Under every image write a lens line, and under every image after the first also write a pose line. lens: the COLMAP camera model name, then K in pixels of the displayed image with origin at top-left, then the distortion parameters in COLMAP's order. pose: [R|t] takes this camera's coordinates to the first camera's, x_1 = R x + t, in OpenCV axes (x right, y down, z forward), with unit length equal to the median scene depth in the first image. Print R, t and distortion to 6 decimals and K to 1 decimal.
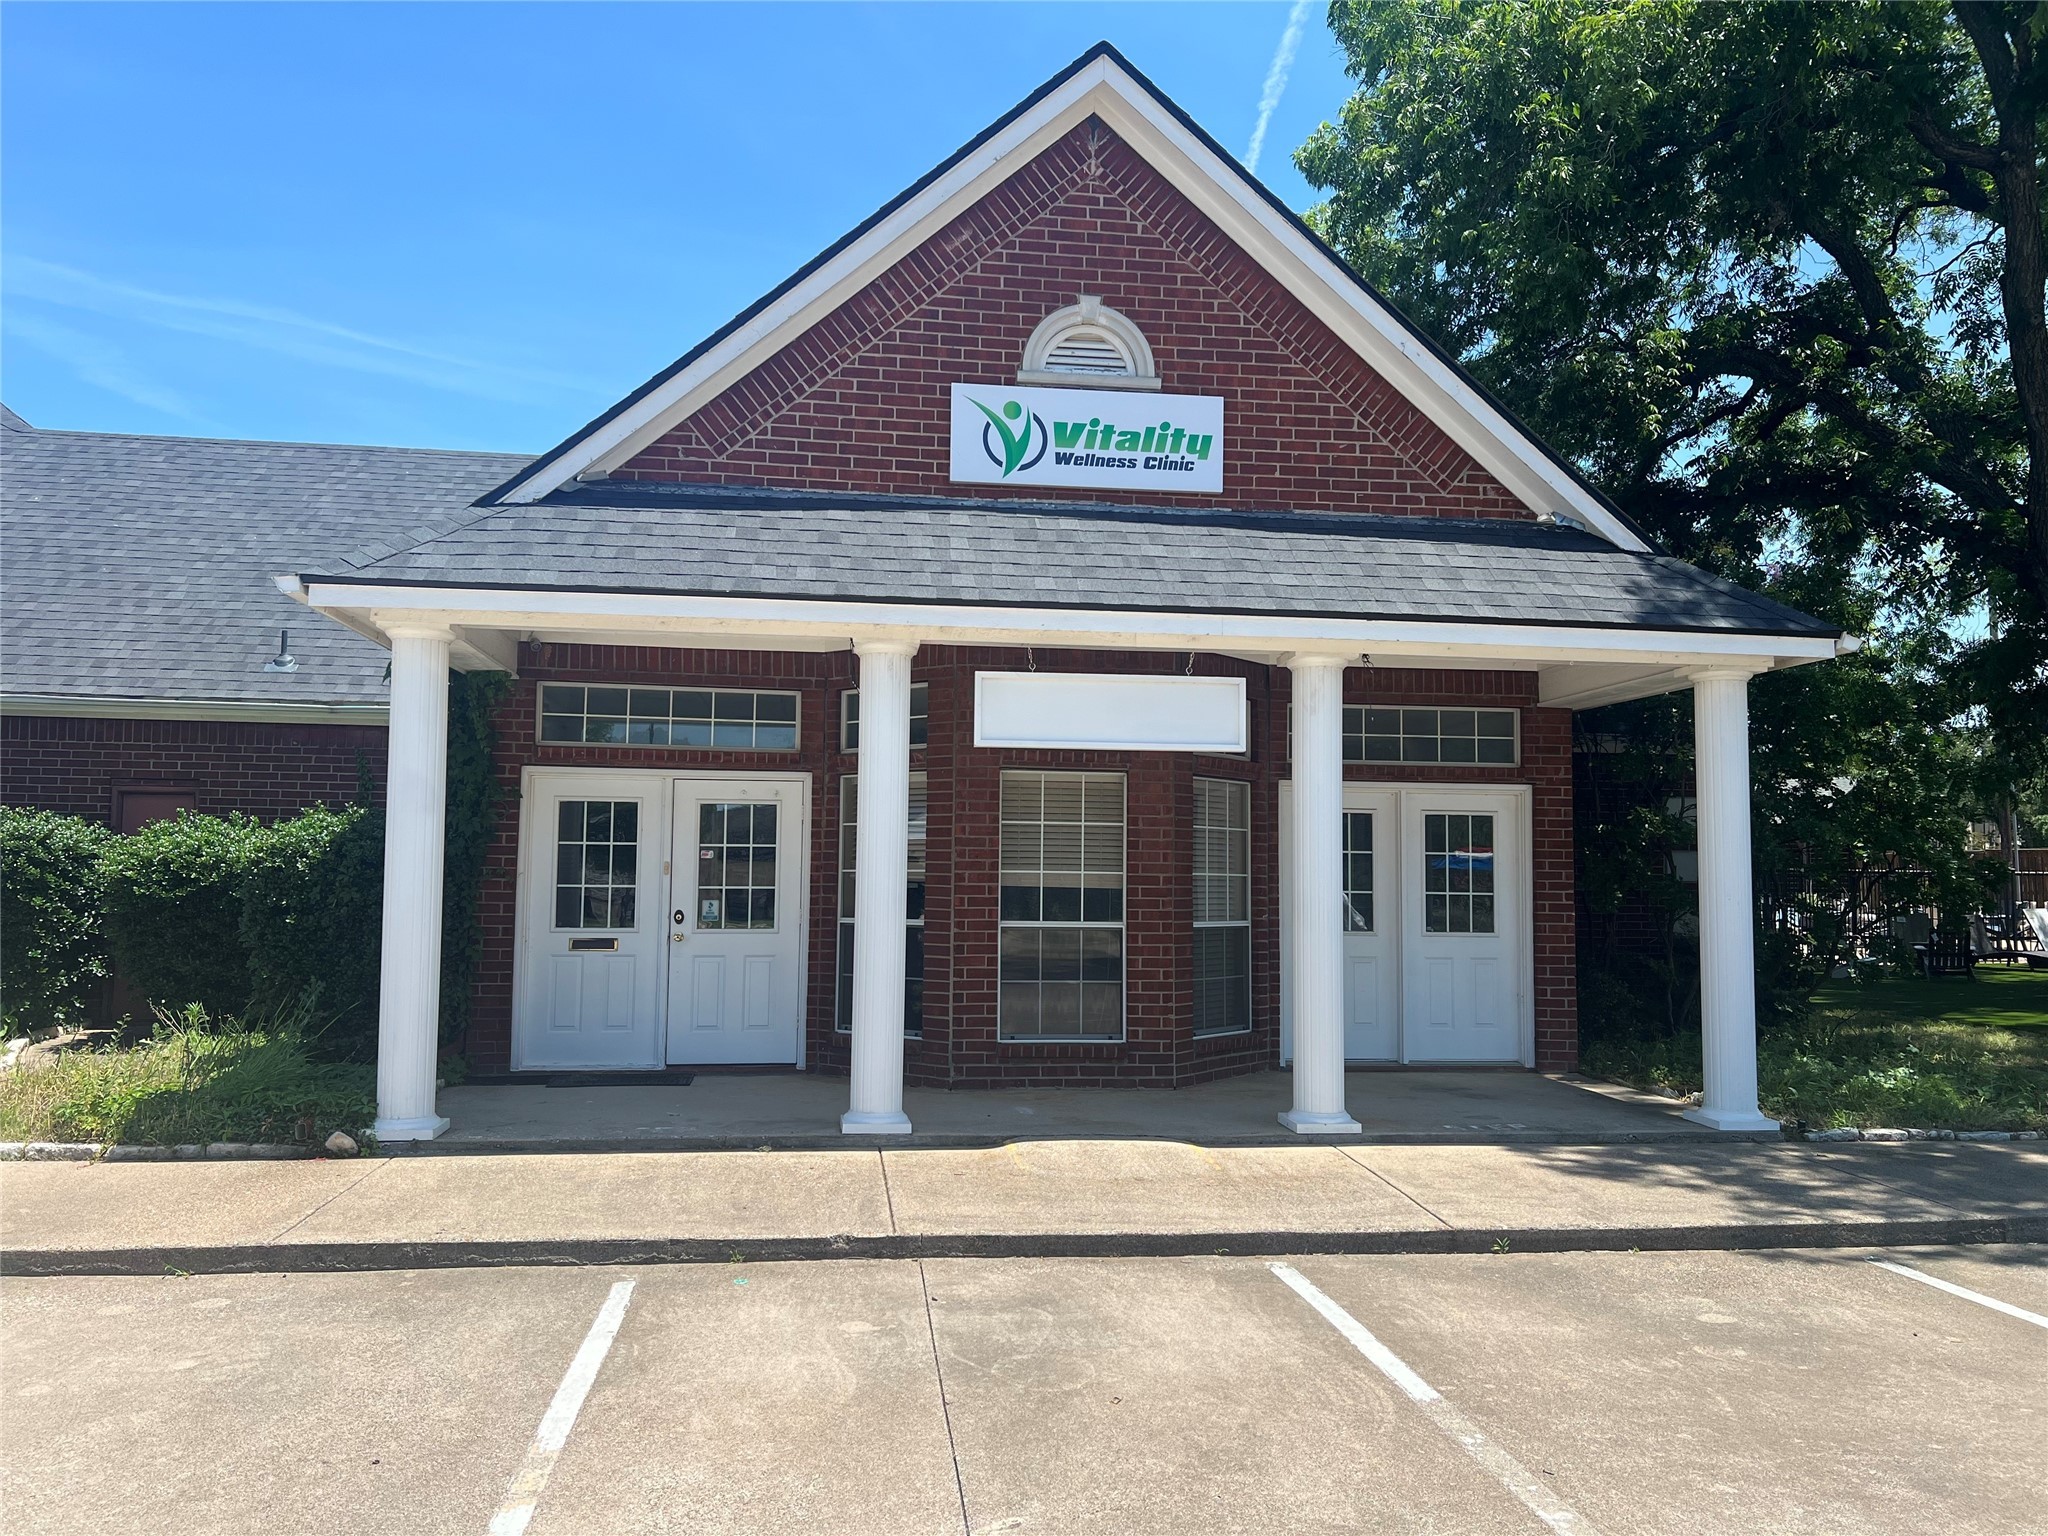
lens RADIAL K [[1502.9, 0, 1024.0], [0, 1502.9, 768.0], [0, 0, 1]] dist [0.009353, -0.000520]
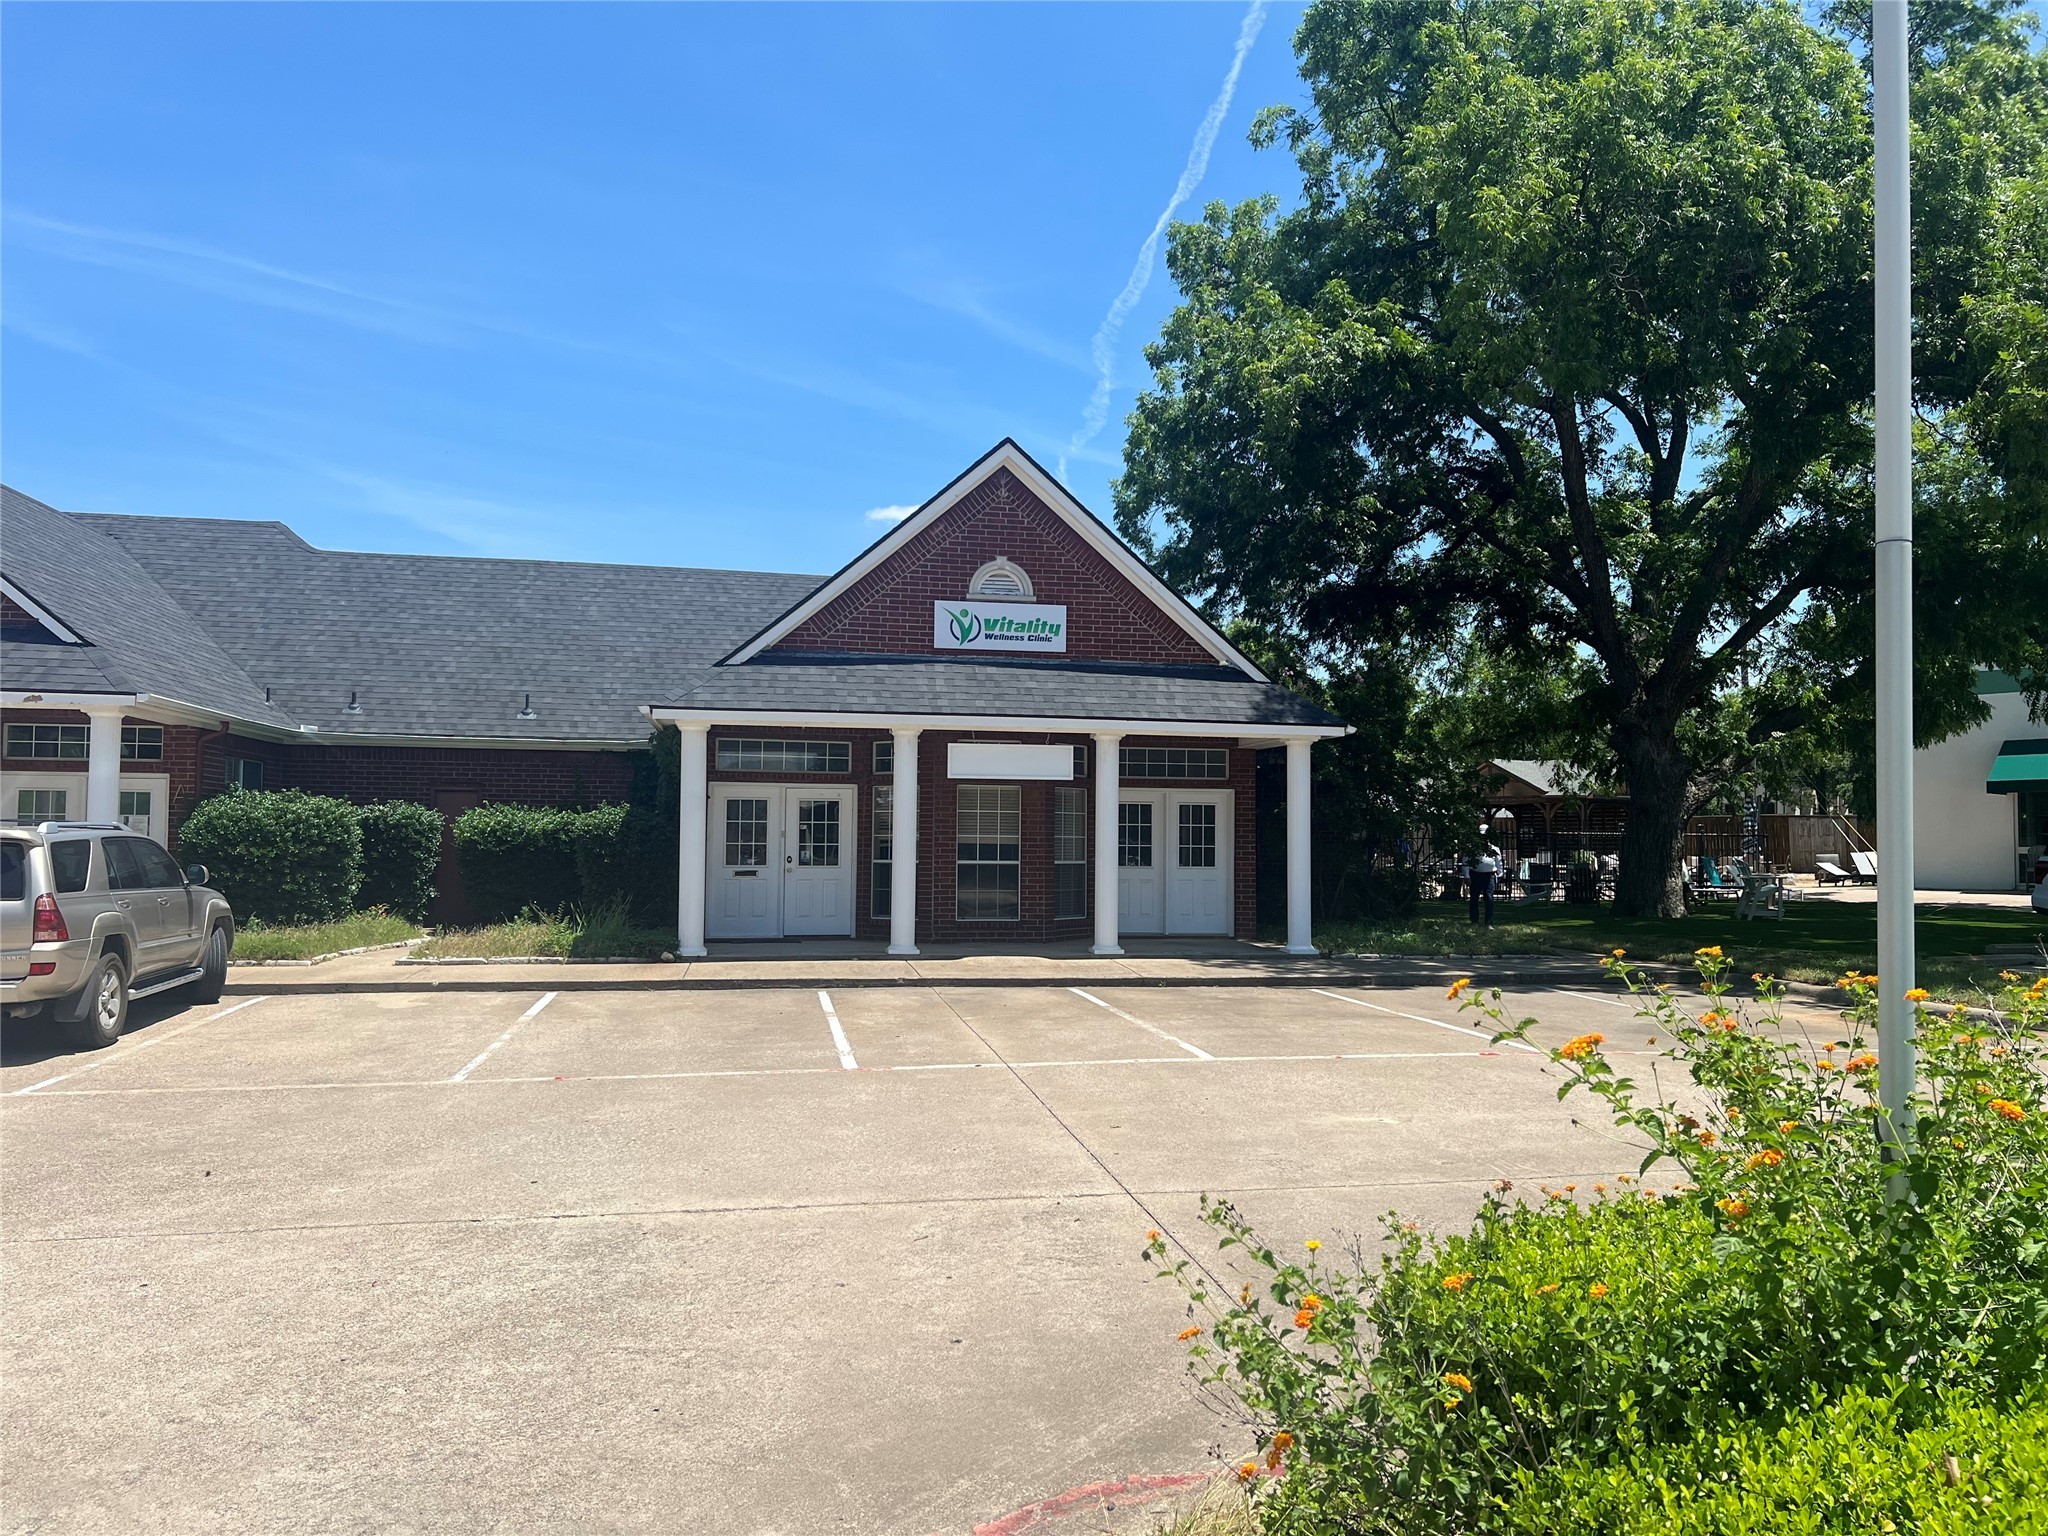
lens RADIAL K [[1502.9, 0, 1024.0], [0, 1502.9, 768.0], [0, 0, 1]] dist [0.009353, -0.000520]
pose [[0.998806, -0.000764, 0.048851, -0.026342], [-0.000432, 0.999701, 0.024468, -0.074495], [-0.048855, -0.024460, 0.998506, -1.062842]]
